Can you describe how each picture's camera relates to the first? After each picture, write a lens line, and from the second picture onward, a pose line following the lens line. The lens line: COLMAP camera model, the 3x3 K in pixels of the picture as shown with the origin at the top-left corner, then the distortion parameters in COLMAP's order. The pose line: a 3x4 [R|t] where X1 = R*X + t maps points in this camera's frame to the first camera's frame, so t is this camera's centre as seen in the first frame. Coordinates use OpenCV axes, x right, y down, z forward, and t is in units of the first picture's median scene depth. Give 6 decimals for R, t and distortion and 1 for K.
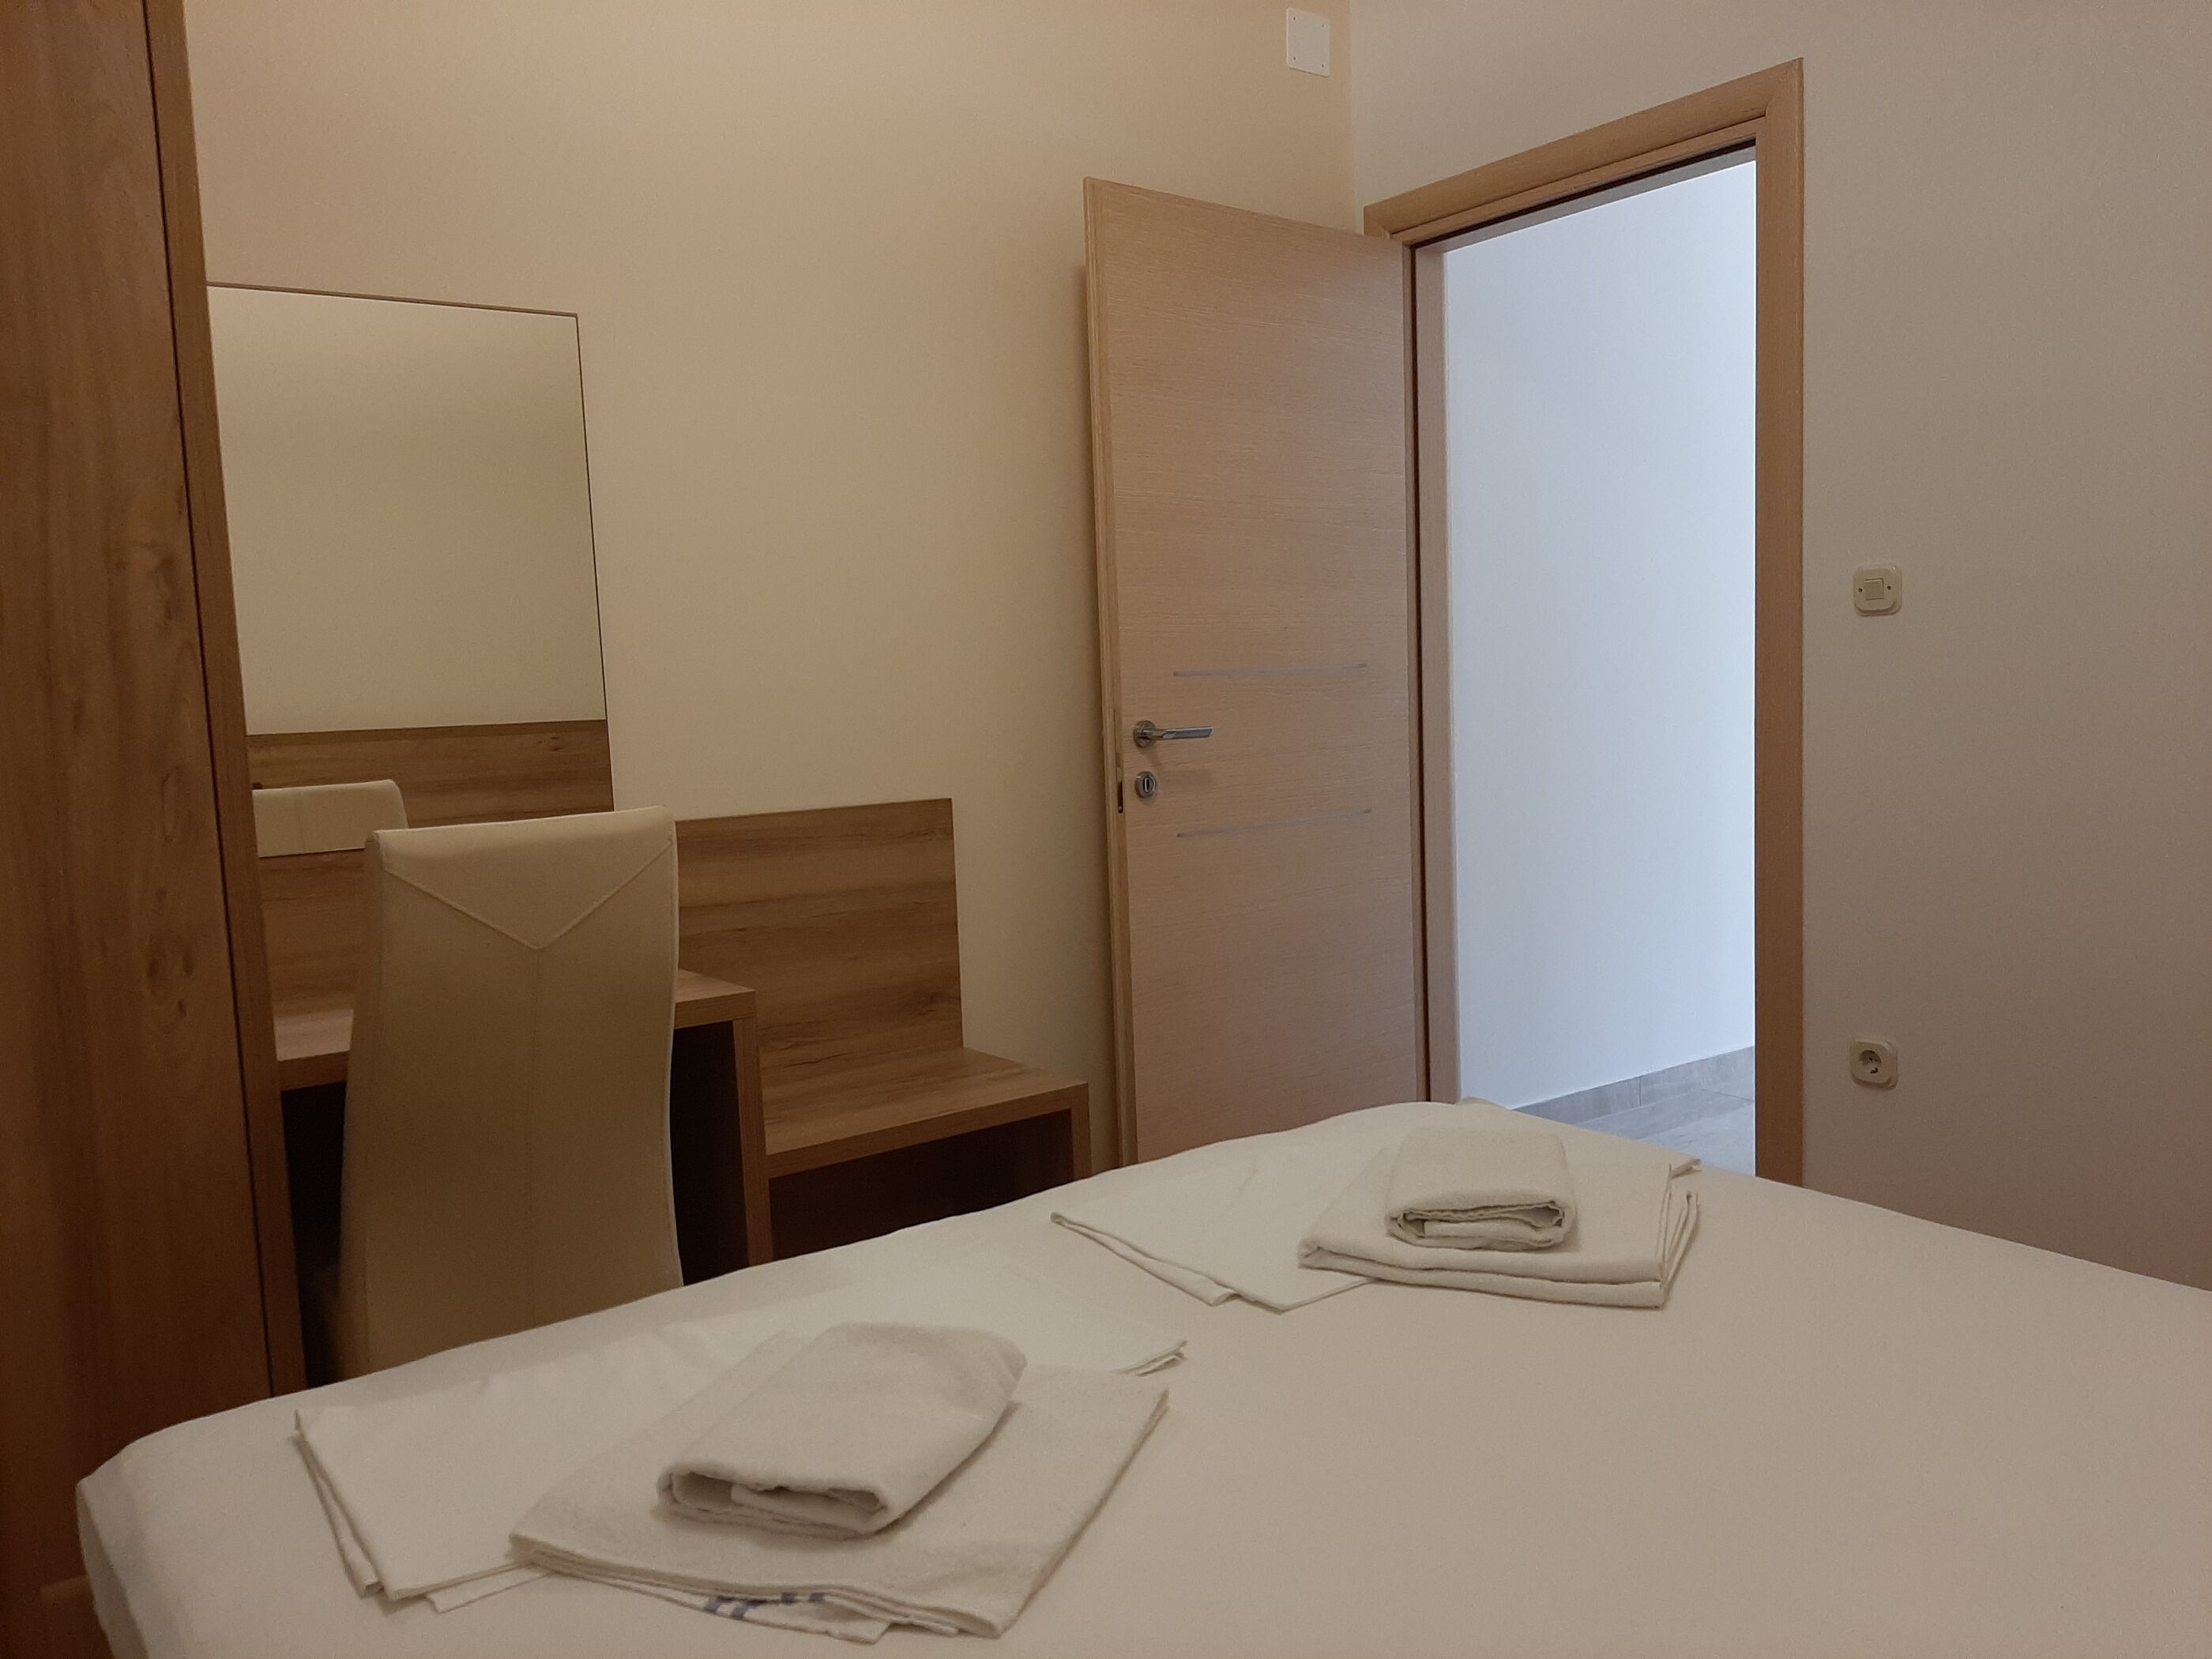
lens RADIAL K [[1702.4, 0, 1117.4], [0, 1702.4, 846.6], [0, 0, 1]] dist [0.066195, -0.132955]
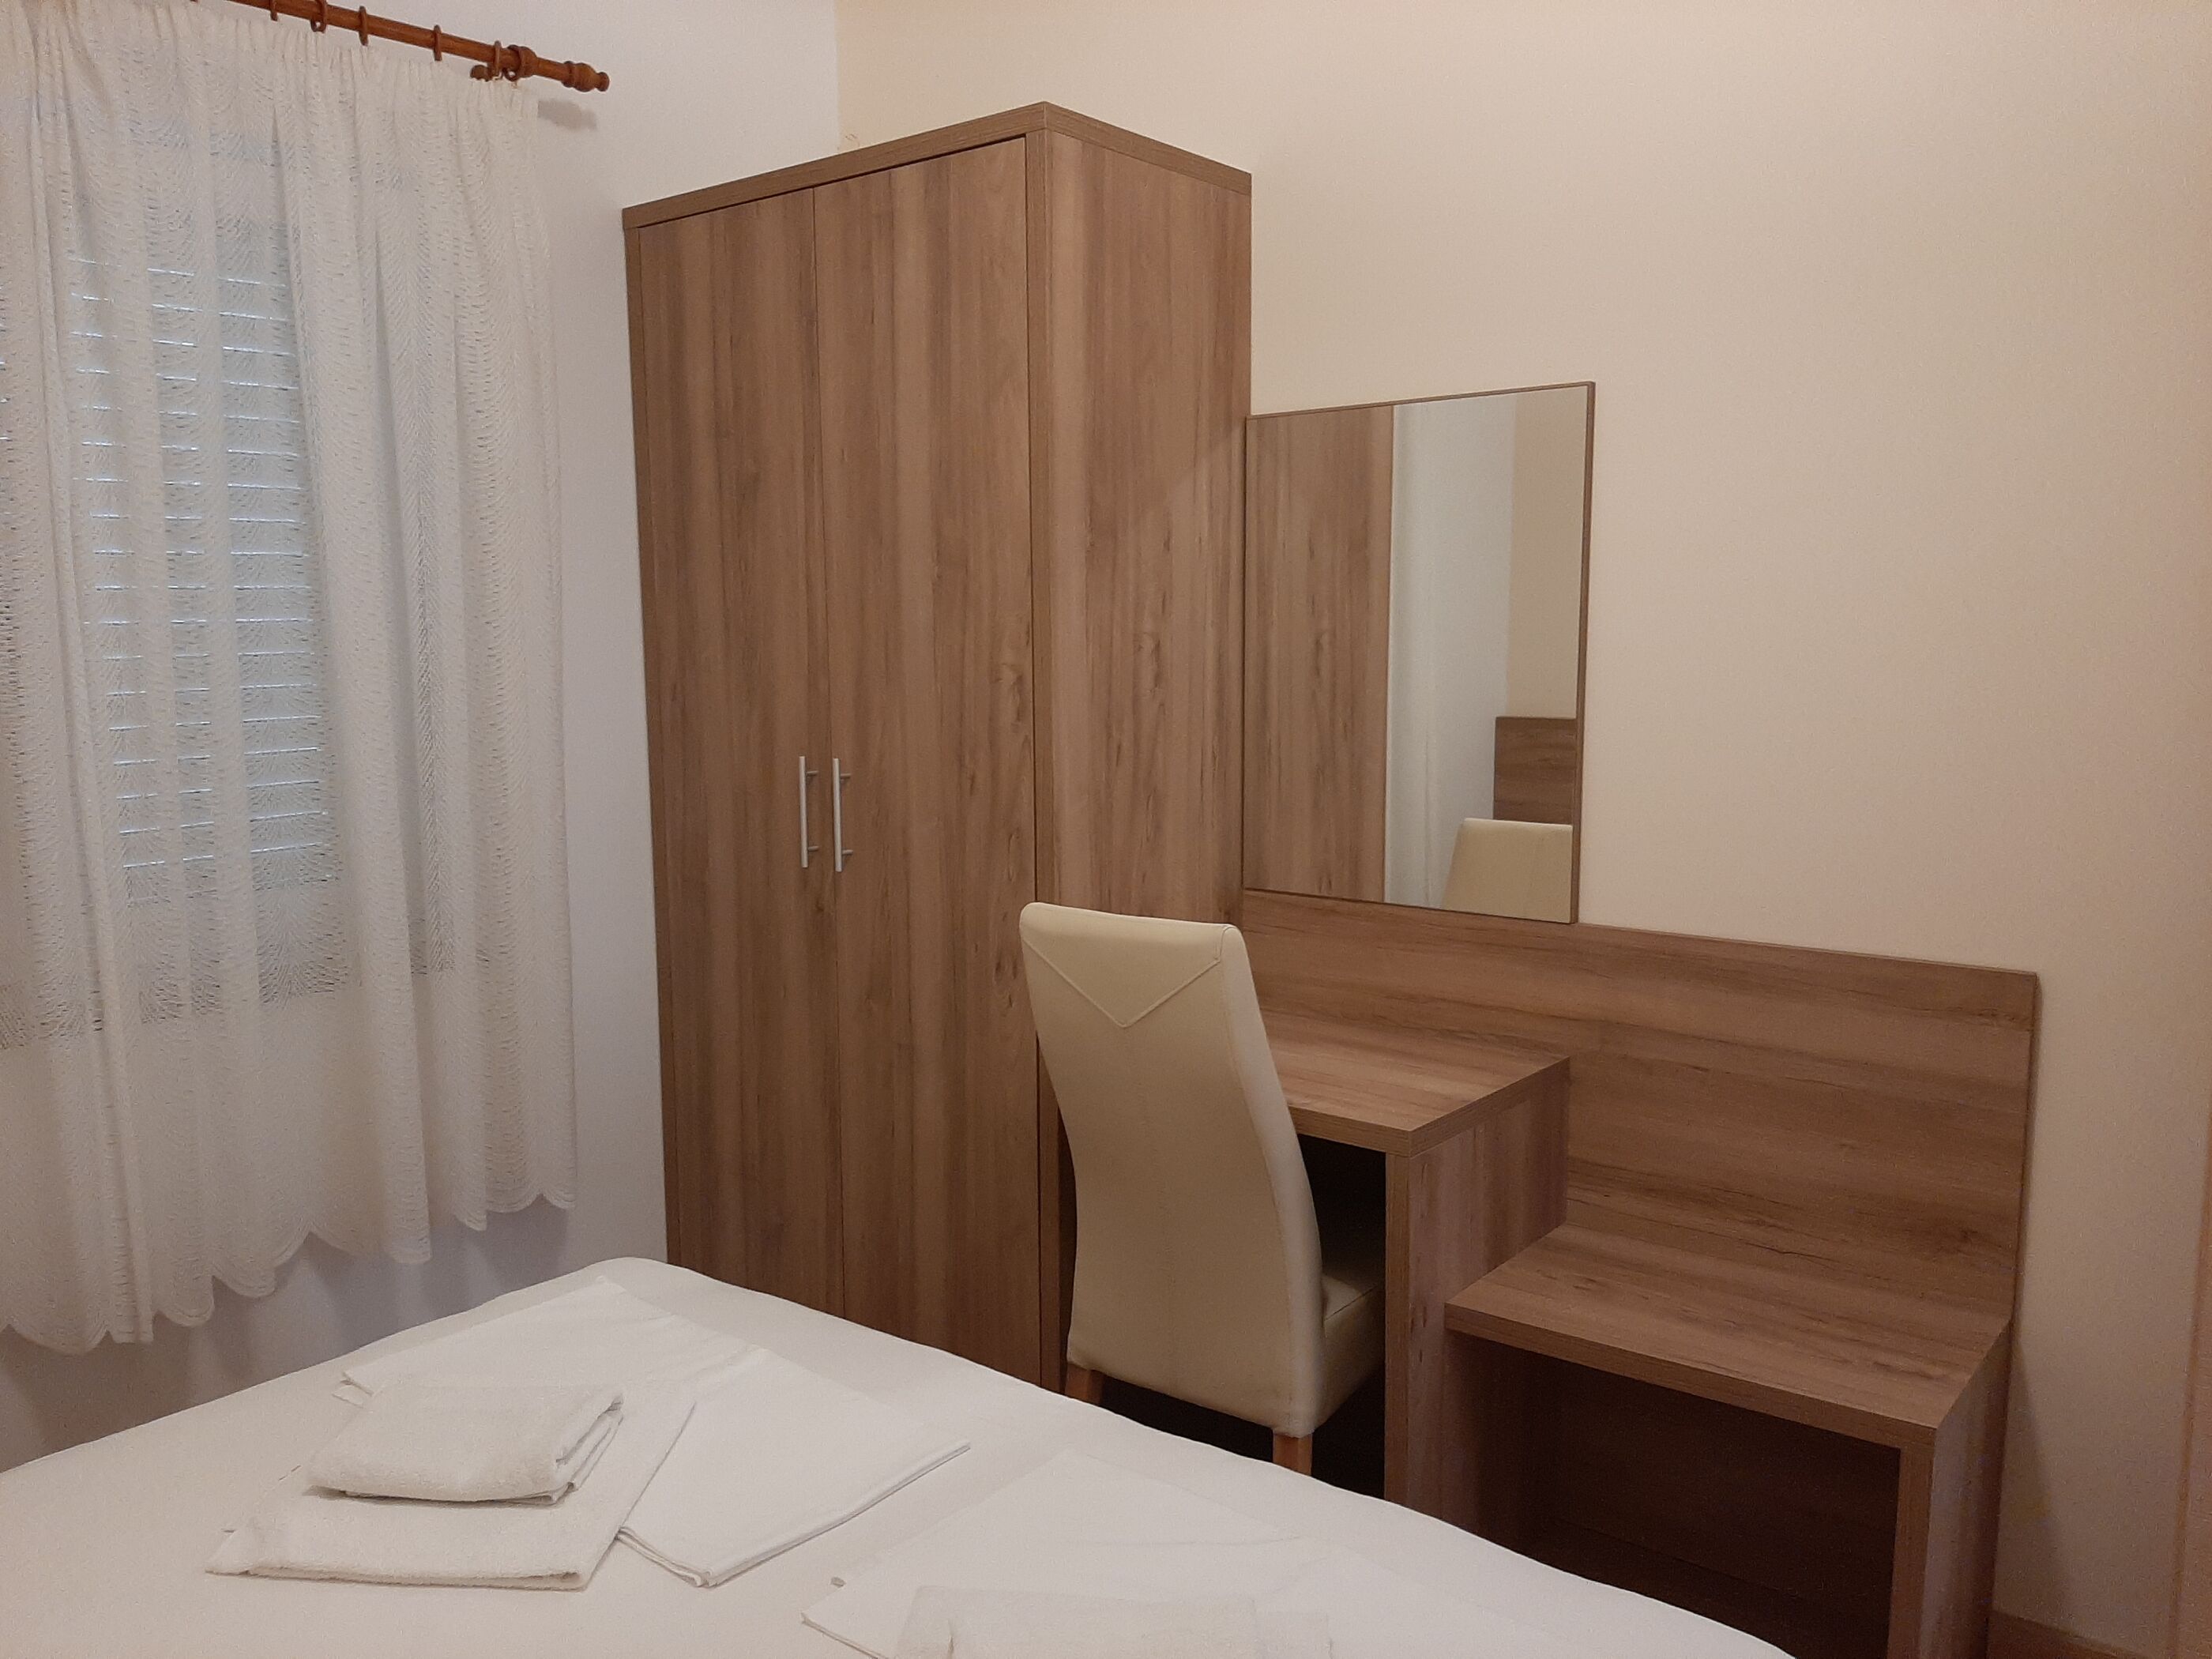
lens RADIAL K [[1702.4, 0, 1117.4], [0, 1702.4, 846.6], [0, 0, 1]] dist [0.066195, -0.132955]
pose [[0.243430, 0.168380, -0.955191, 0.775147], [-0.096226, 0.984150, 0.148961, -0.243031], [0.965133, 0.055652, 0.255774, 0.736424]]
